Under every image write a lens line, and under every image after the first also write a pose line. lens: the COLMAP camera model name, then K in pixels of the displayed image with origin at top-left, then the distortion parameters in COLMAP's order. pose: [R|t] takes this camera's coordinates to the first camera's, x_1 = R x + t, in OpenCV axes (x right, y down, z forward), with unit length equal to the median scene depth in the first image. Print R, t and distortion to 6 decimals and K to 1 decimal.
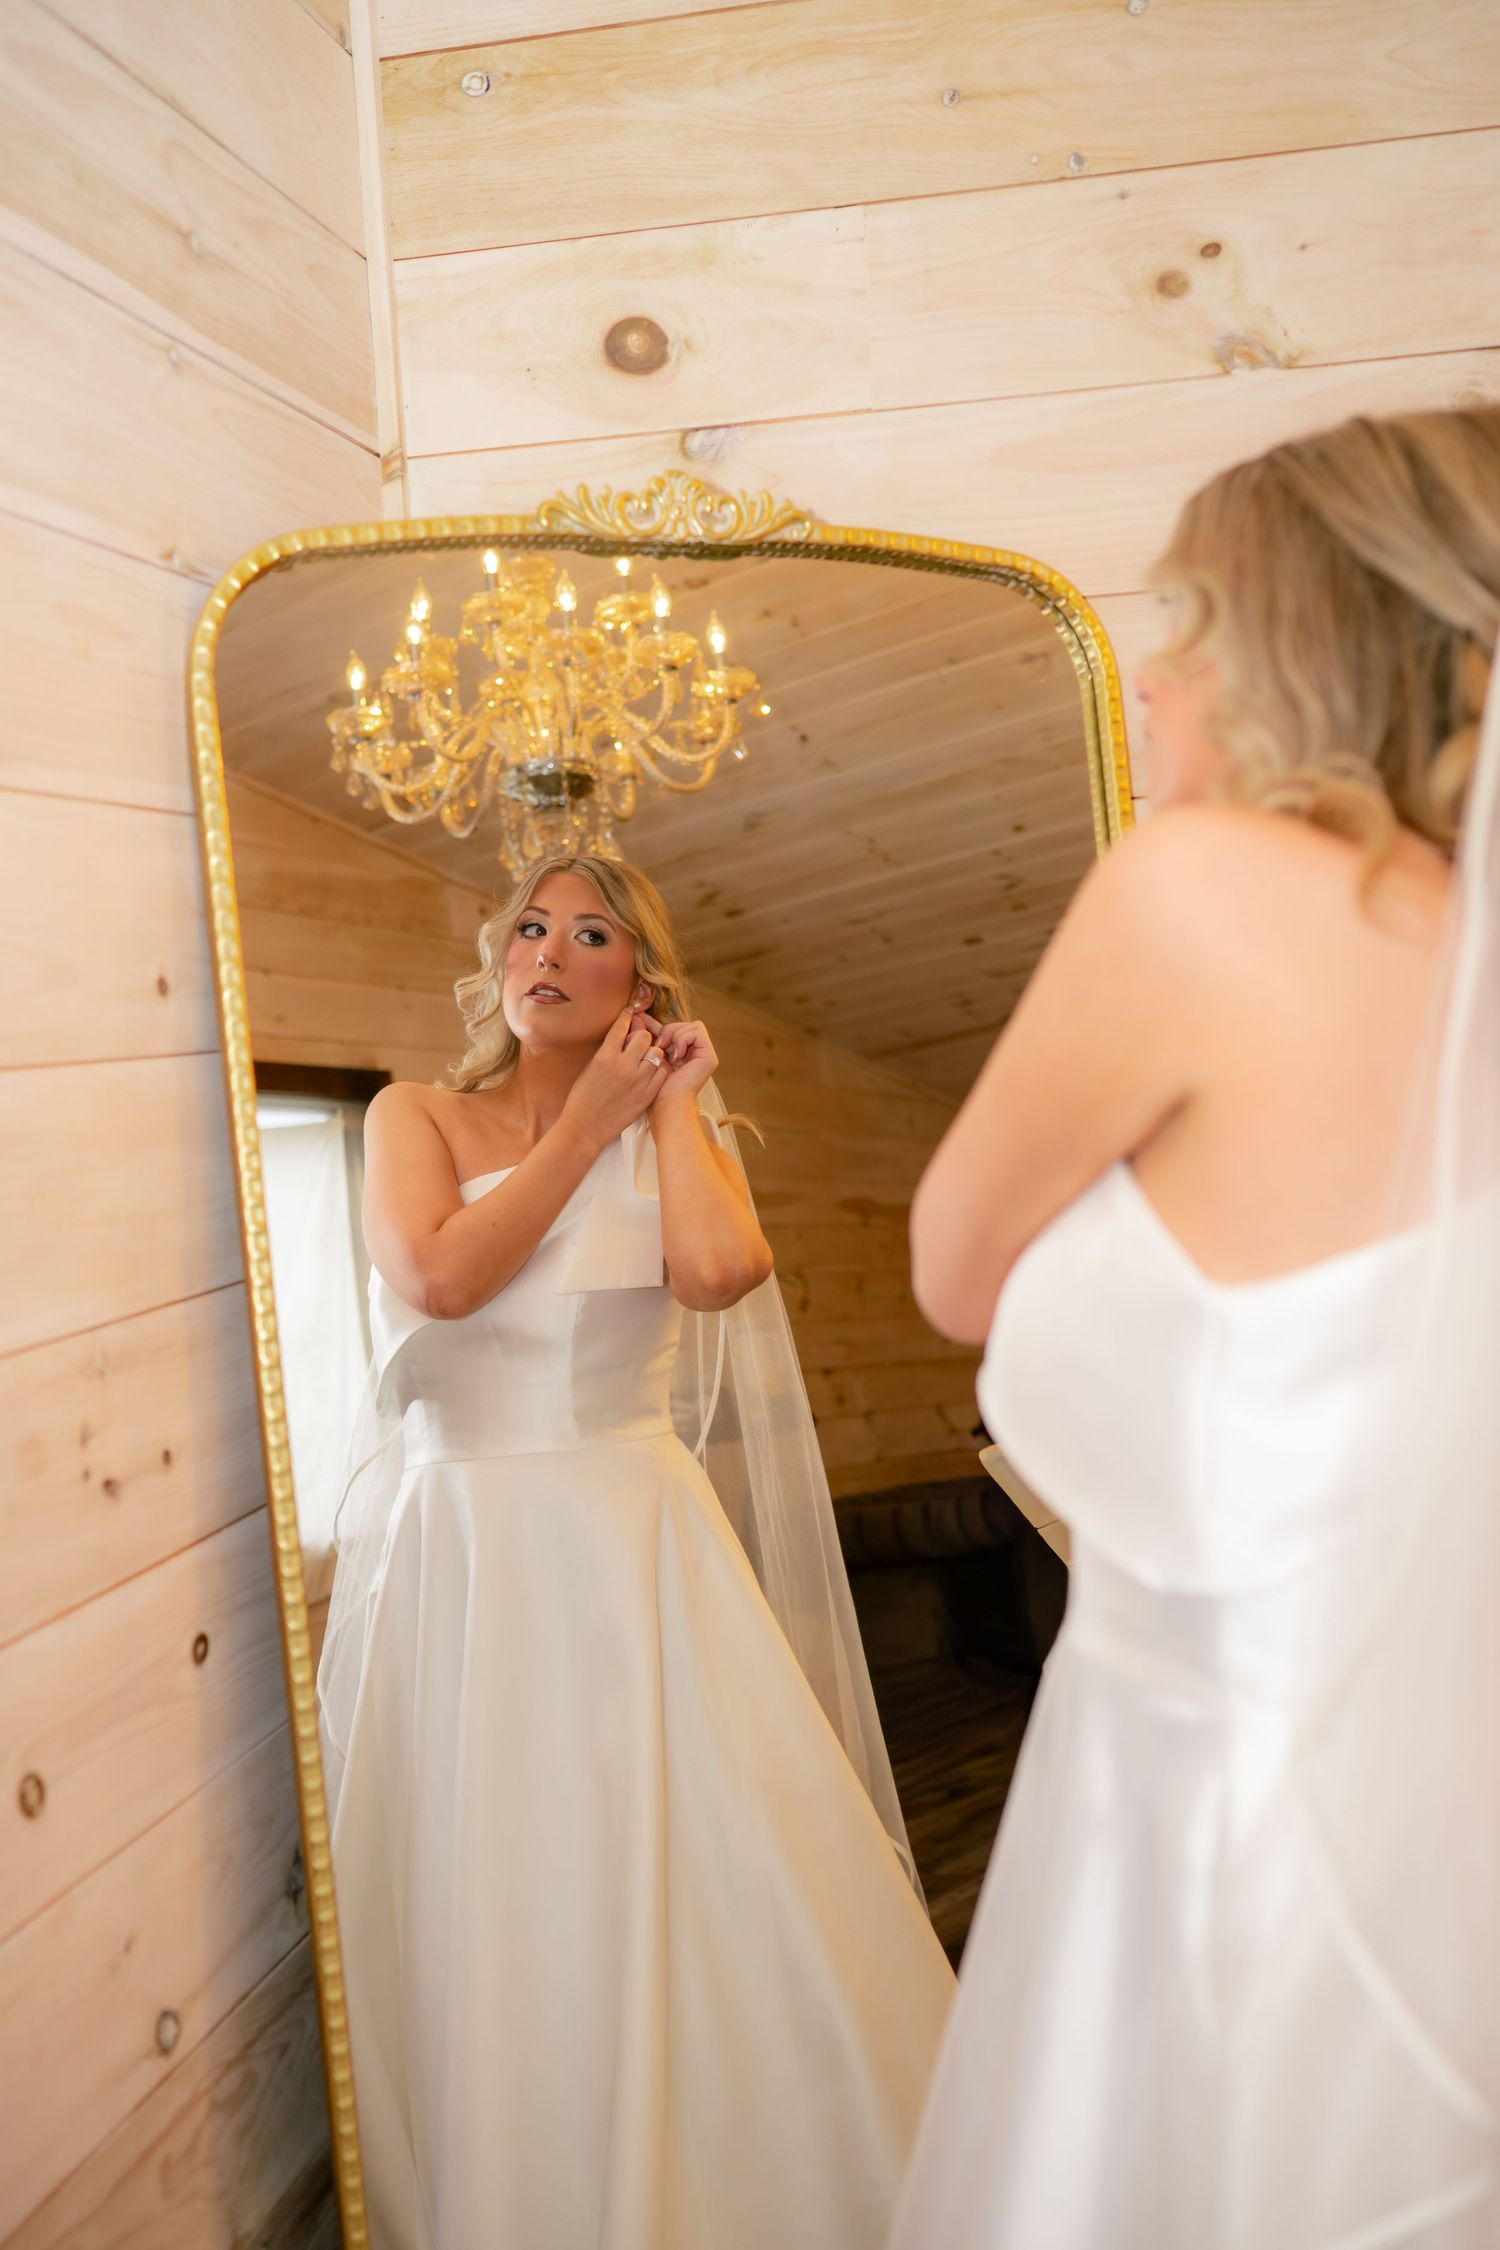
lens RADIAL K [[2392.9, 0, 765.2], [0, 2392.9, 1122.5], [0, 0, 1]] dist [-0.013825, 0.000000]
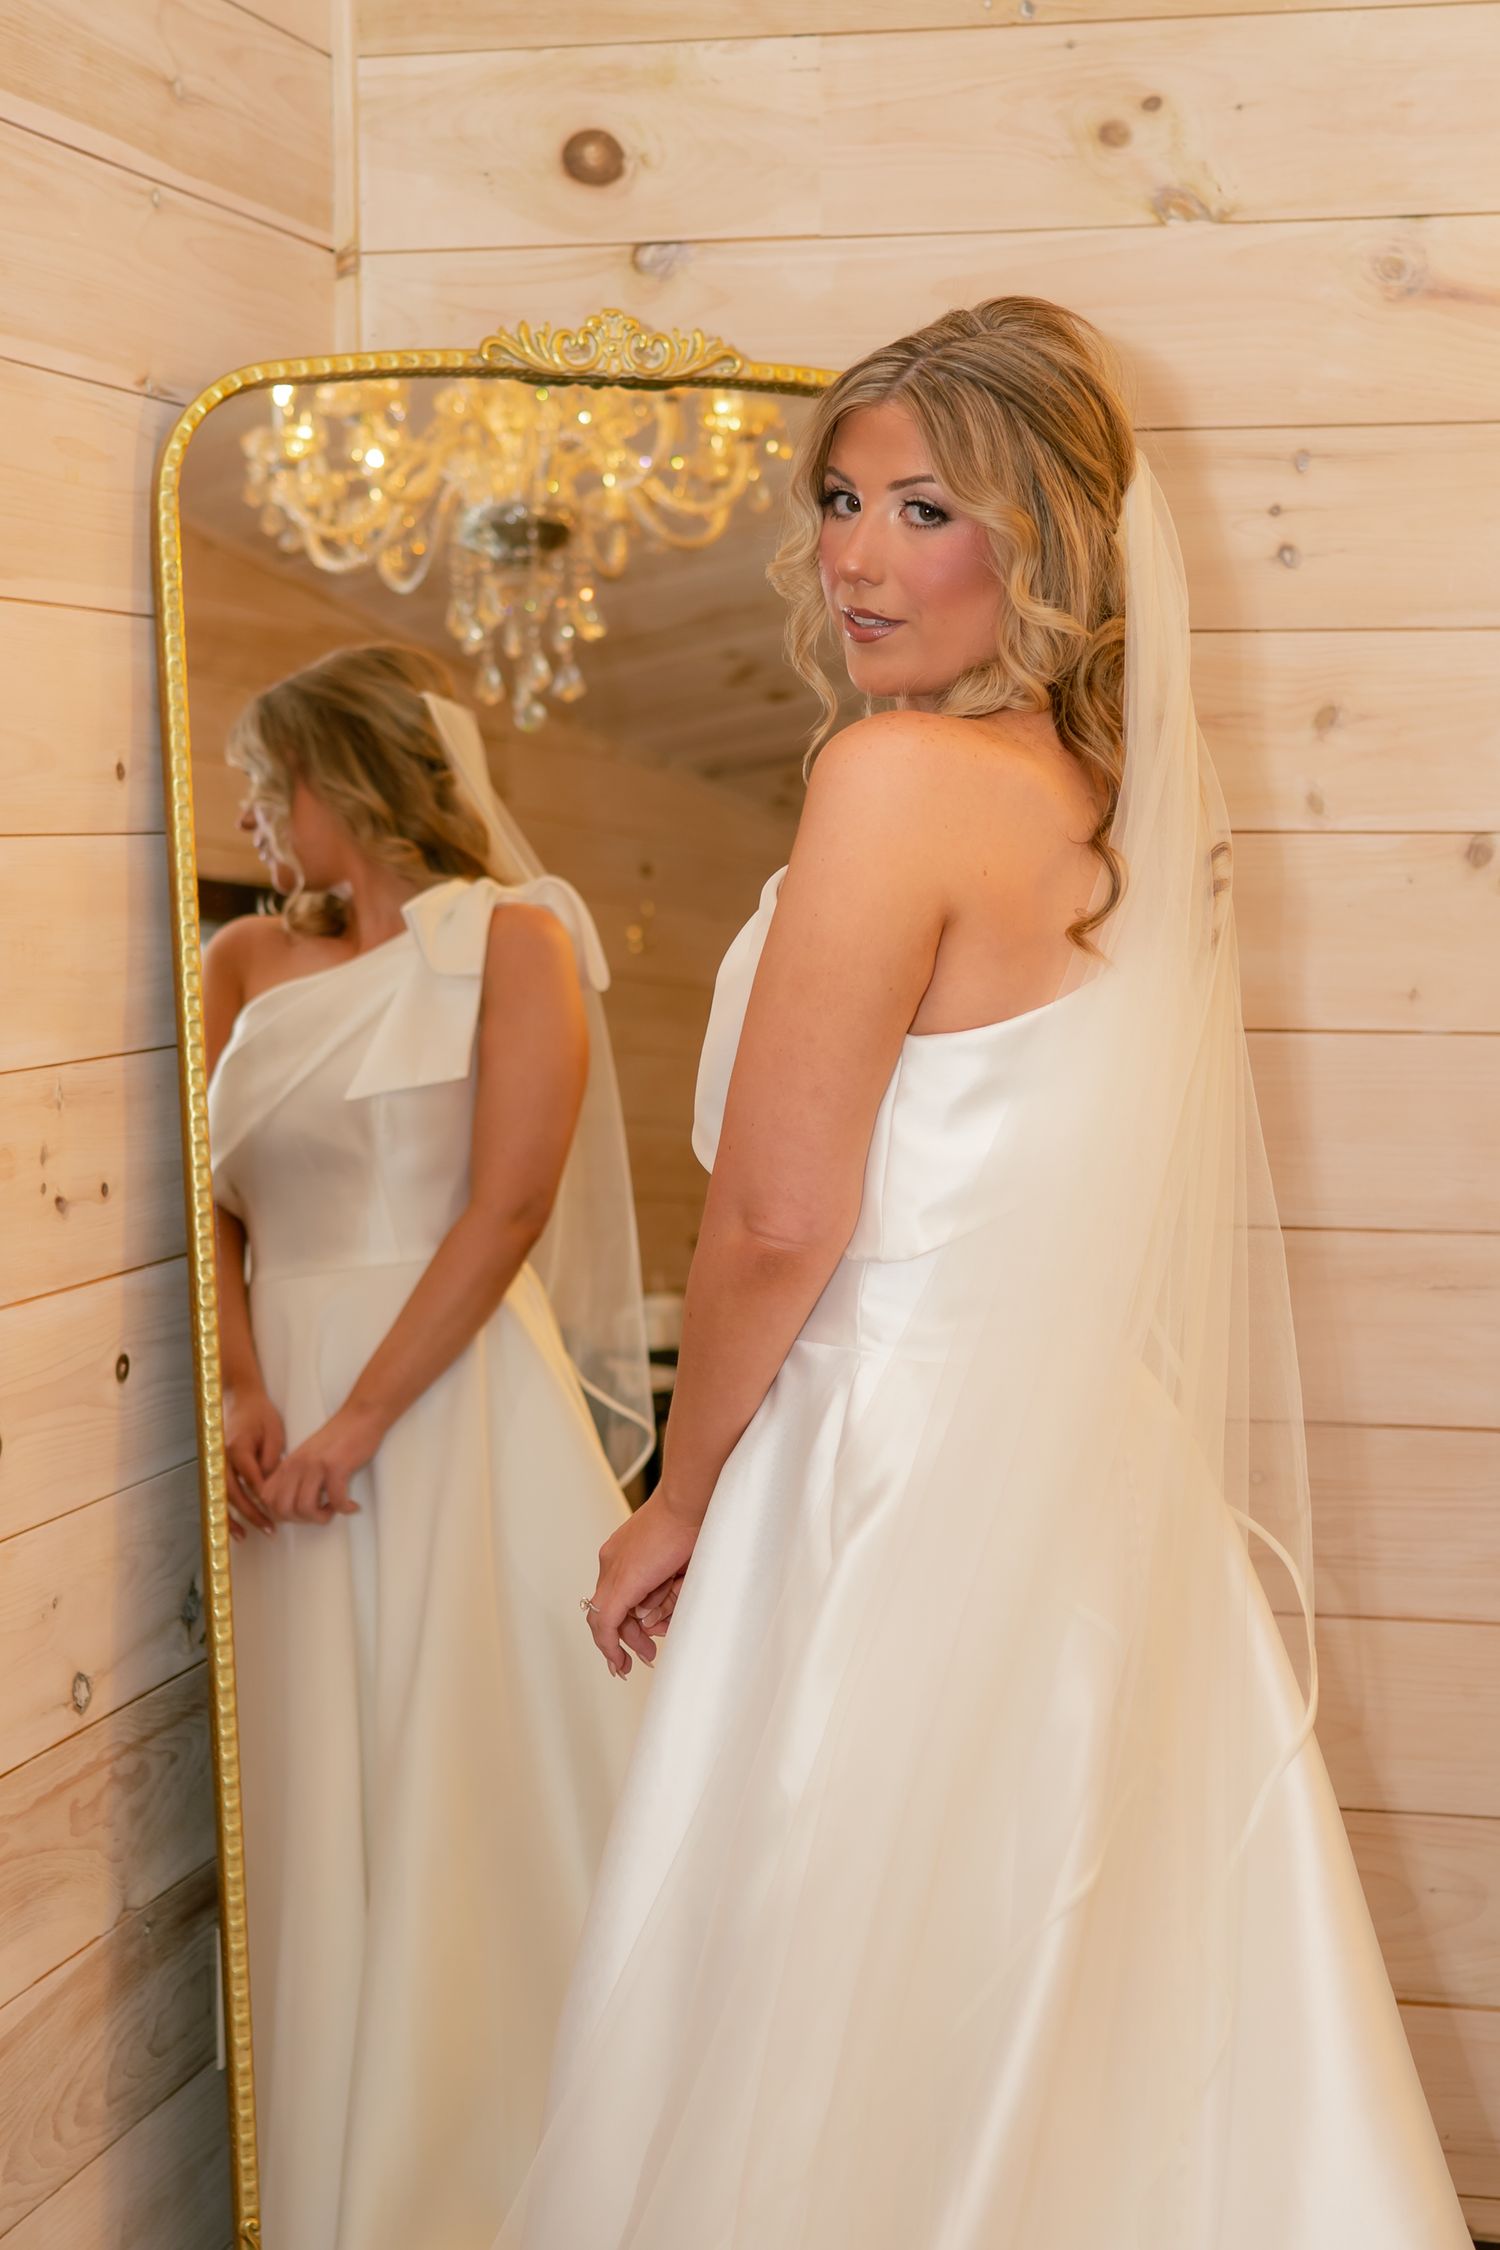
lens RADIAL K [[4242.9, 0, 745.9], [0, 4242.9, 1125.0], [0, 0, 1]] dist [-0.054032, 0.000000]
pose [[0.997667, 0.054399, -0.041241, 0.115719], [-0.053522, 0.998322, 0.022089, 0.043154], [0.042374, -0.019830, 0.998905, -0.860455]]
